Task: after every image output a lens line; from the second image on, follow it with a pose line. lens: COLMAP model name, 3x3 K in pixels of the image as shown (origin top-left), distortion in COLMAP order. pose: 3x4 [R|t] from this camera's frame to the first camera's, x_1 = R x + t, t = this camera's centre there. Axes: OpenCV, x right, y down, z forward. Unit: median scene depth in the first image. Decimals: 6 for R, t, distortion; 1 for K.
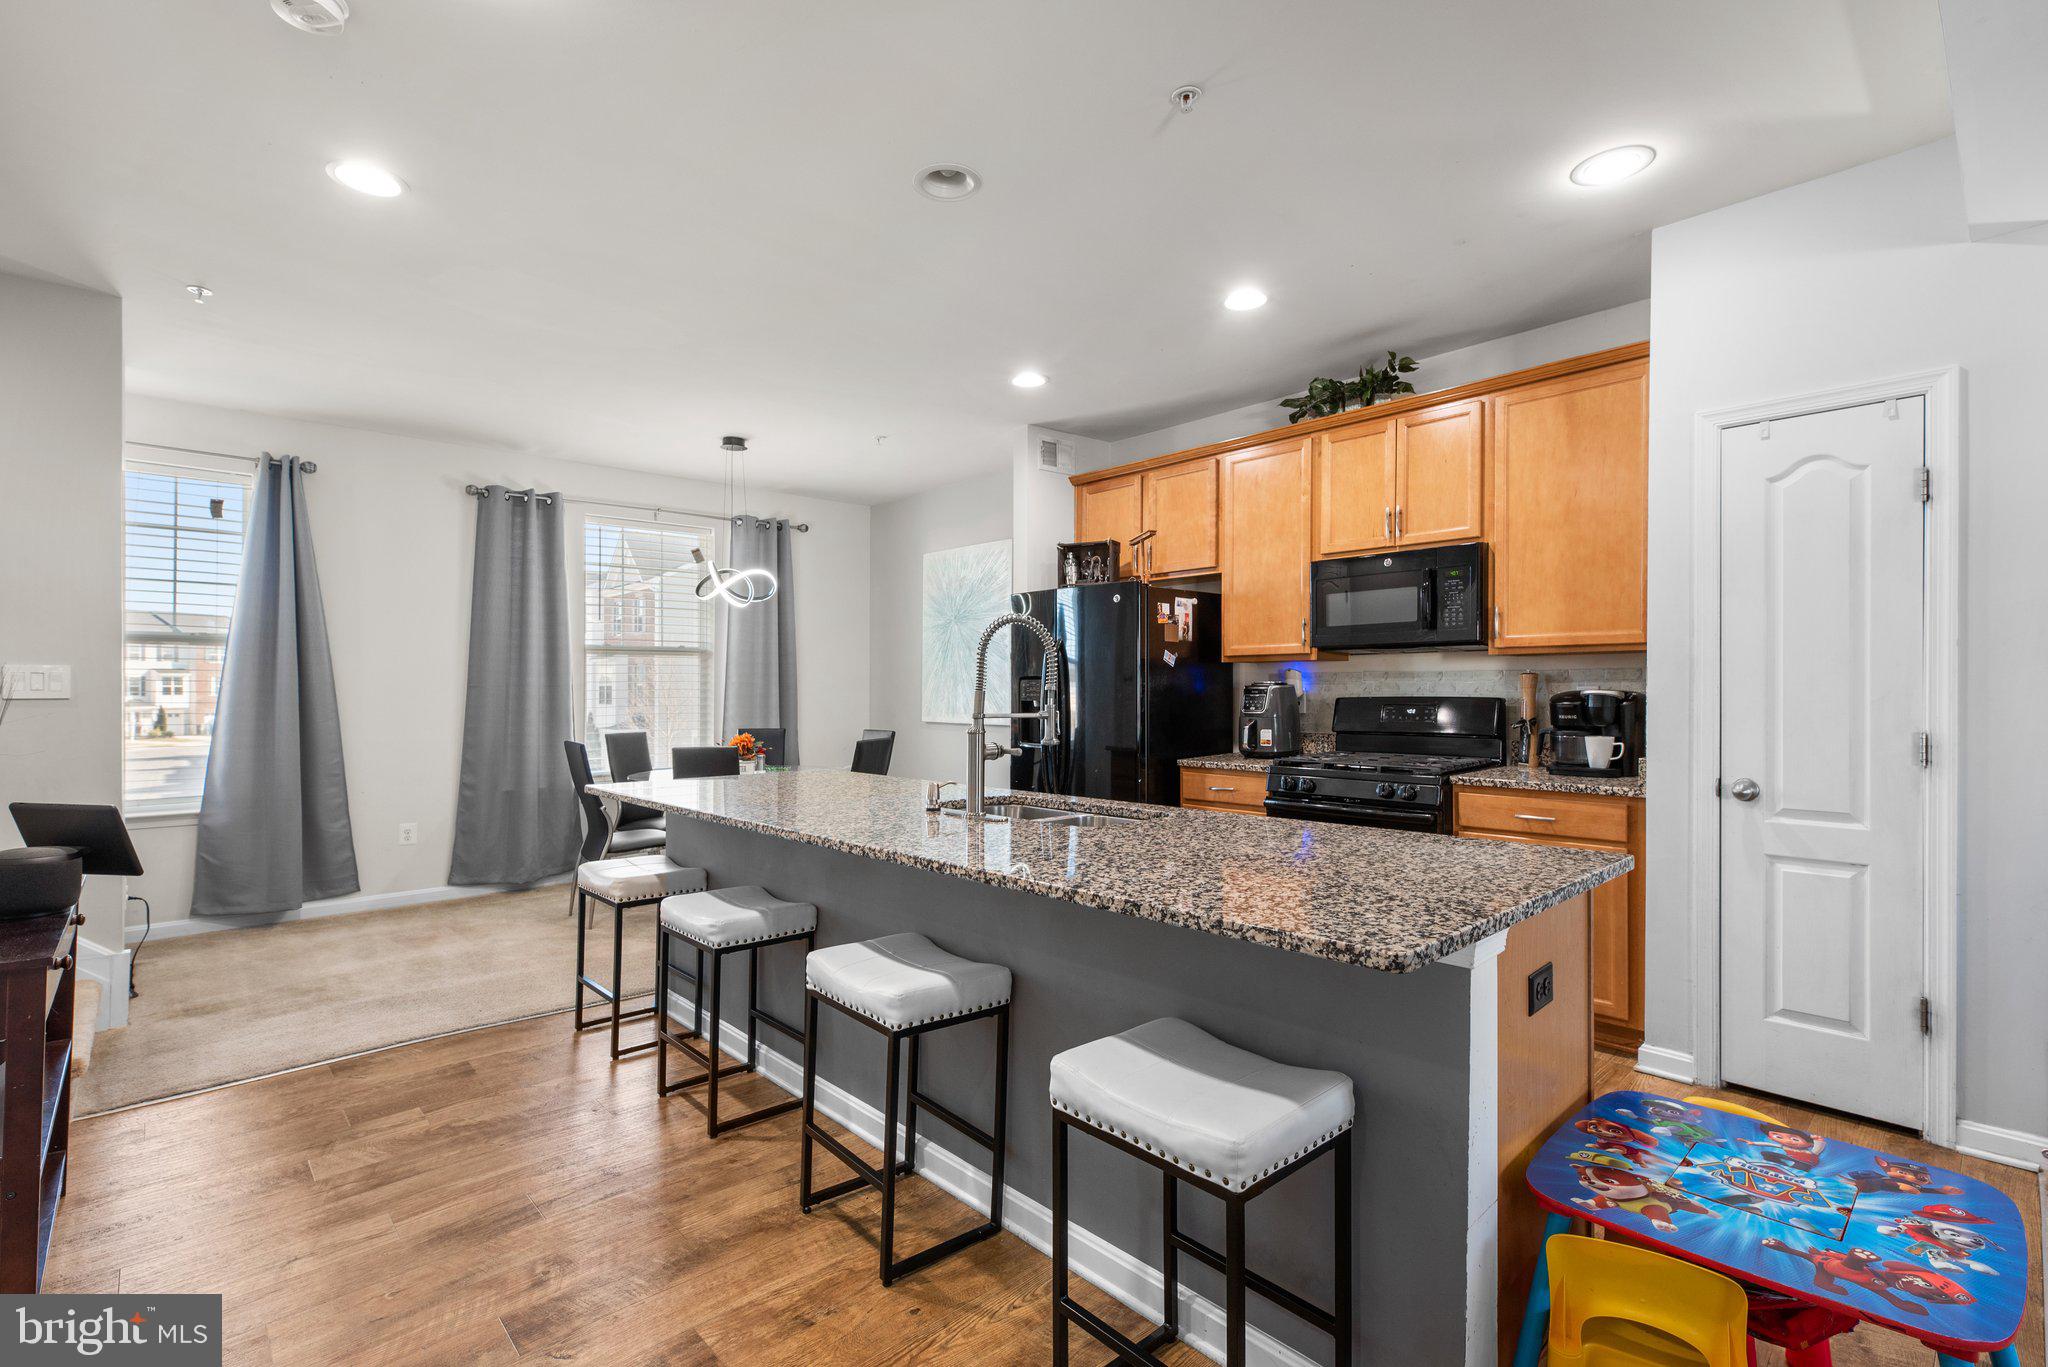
lens RADIAL K [[919.7, 0, 1028.2], [0, 919.7, 695.7], [0, 0, 1]] dist [0.002617, -0.000219]
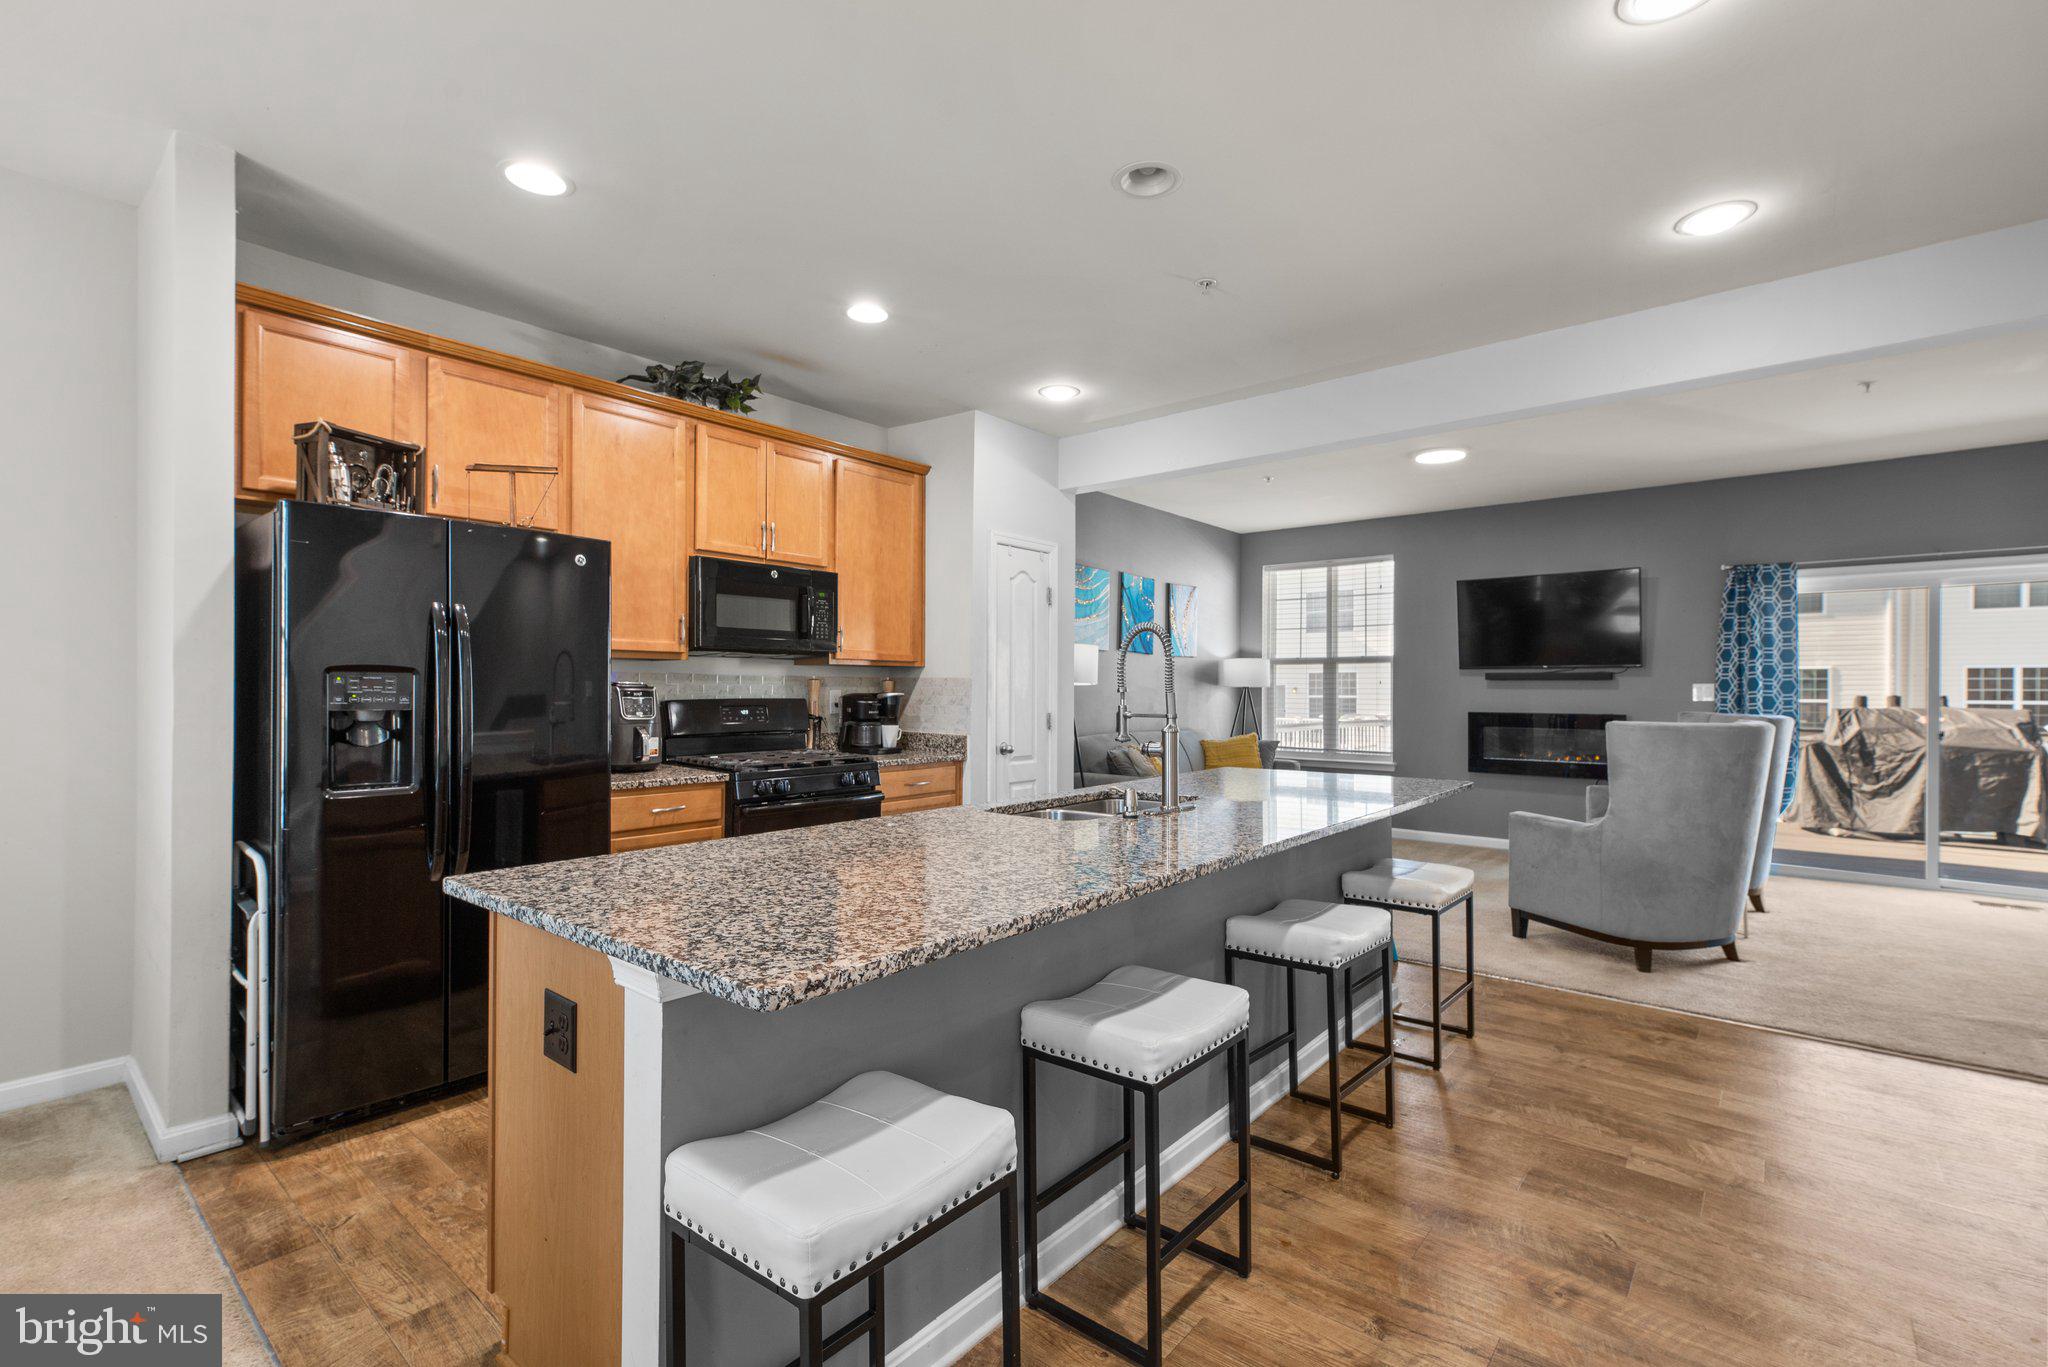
lens RADIAL K [[919.7, 0, 1028.8], [0, 919.7, 692.2], [0, 0, 1]] dist [0.002617, -0.000219]
pose [[-0.129184, 0.002033, 0.991619, -0.630862], [0.004240, 0.999990, -0.001497, -0.003137], [-0.991612, 0.004011, -0.129191, 0.747387]]
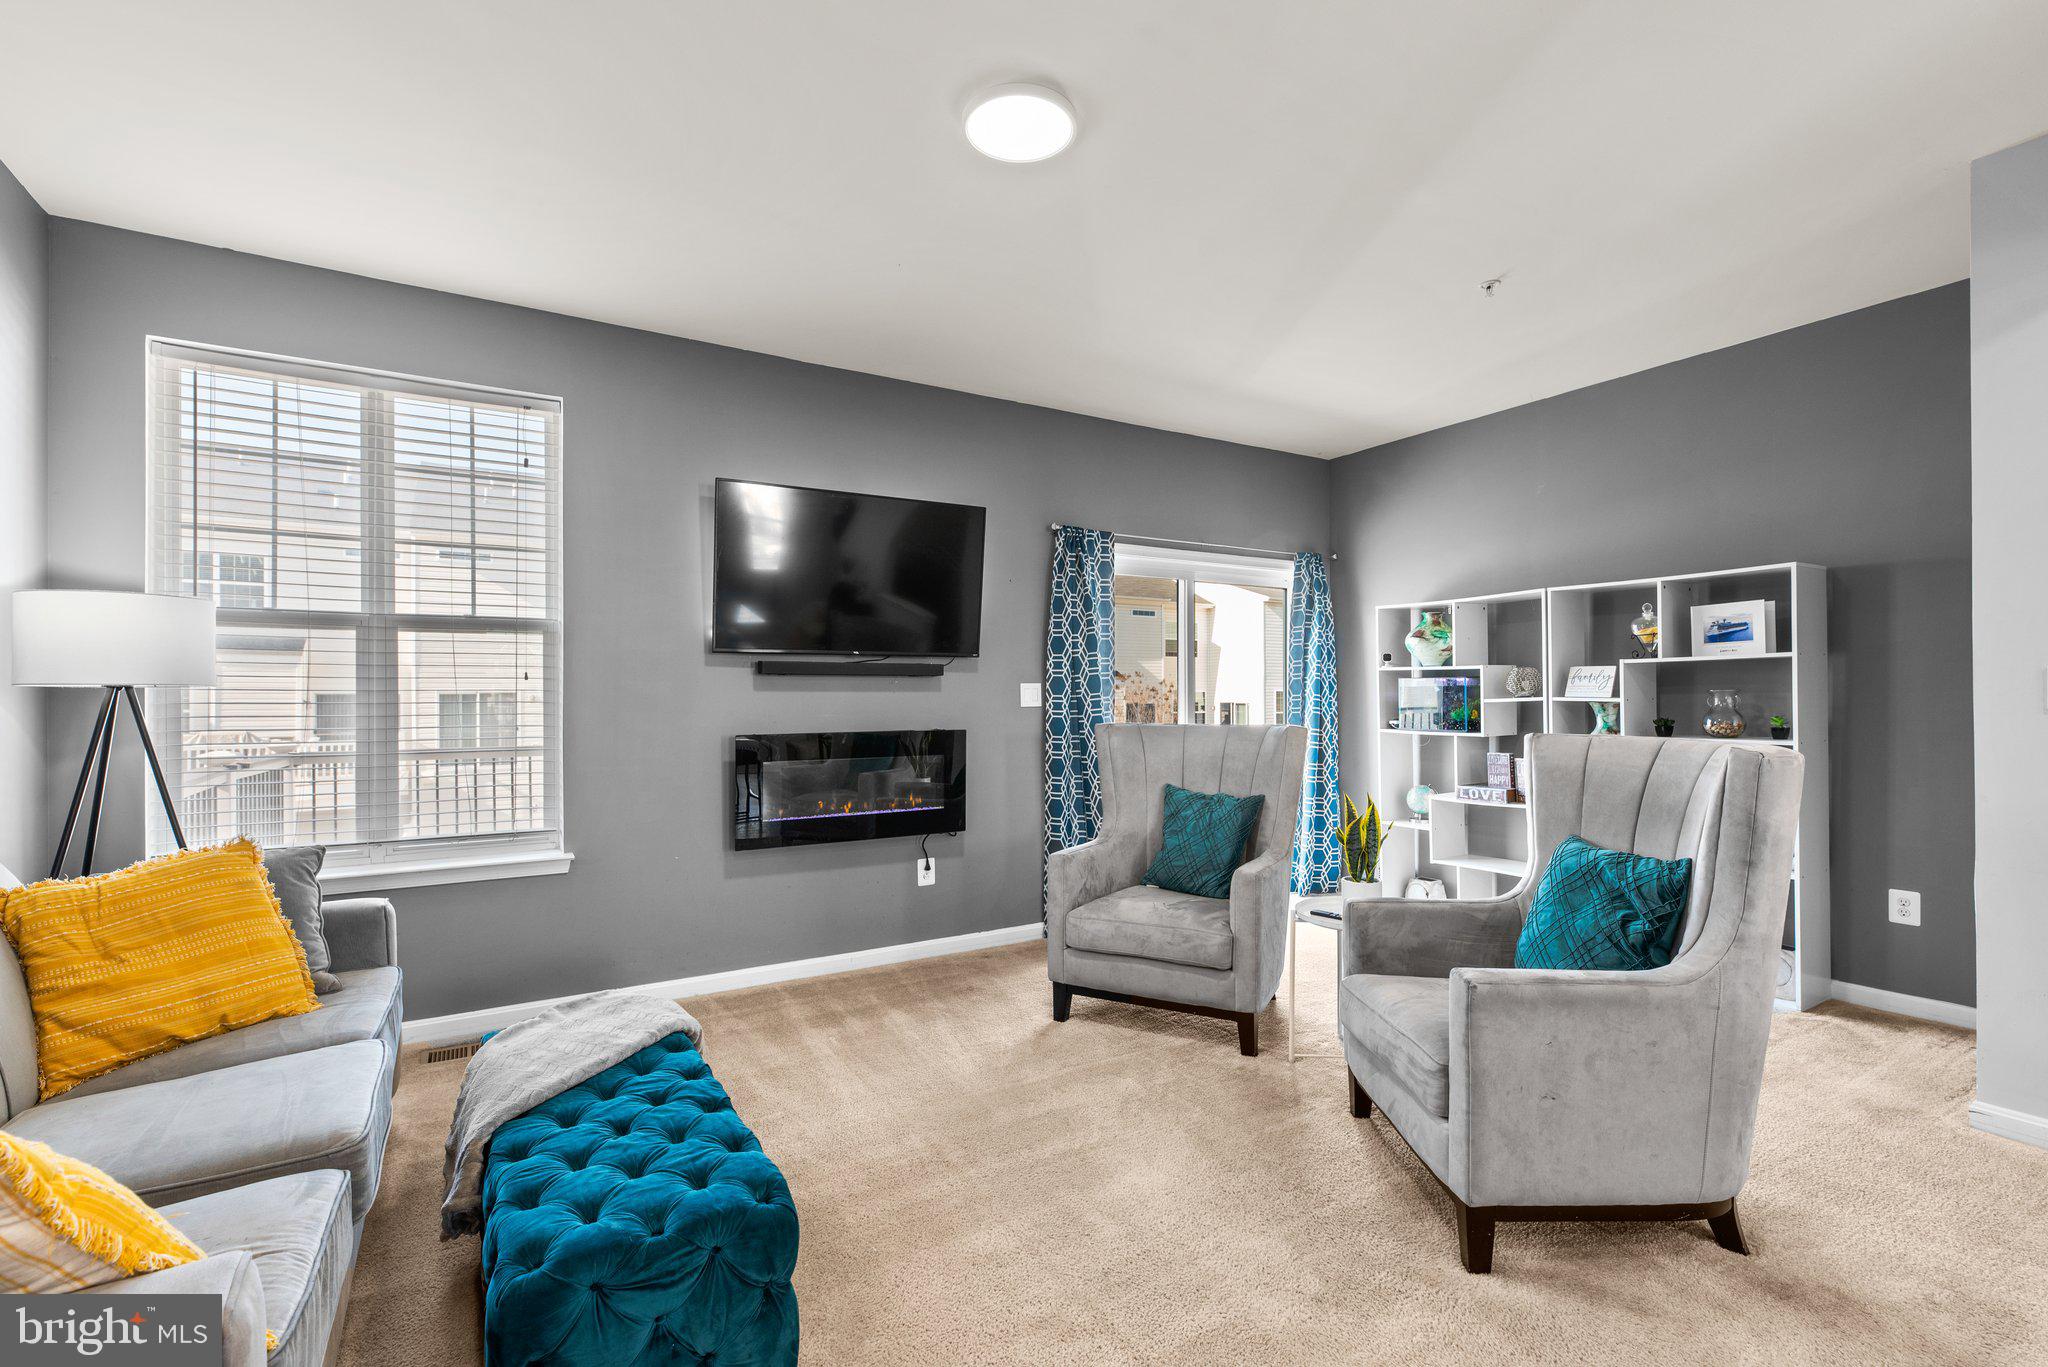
lens RADIAL K [[919.7, 0, 1032.7], [0, 919.7, 693.6], [0, 0, 1]] dist [0.002617, -0.000219]
pose [[-0.979523, 0.012080, 0.200970, 0.453601], [0.012568, 0.999920, 0.001153, -0.003689], [-0.200941, 0.003655, -0.979597, 0.533936]]
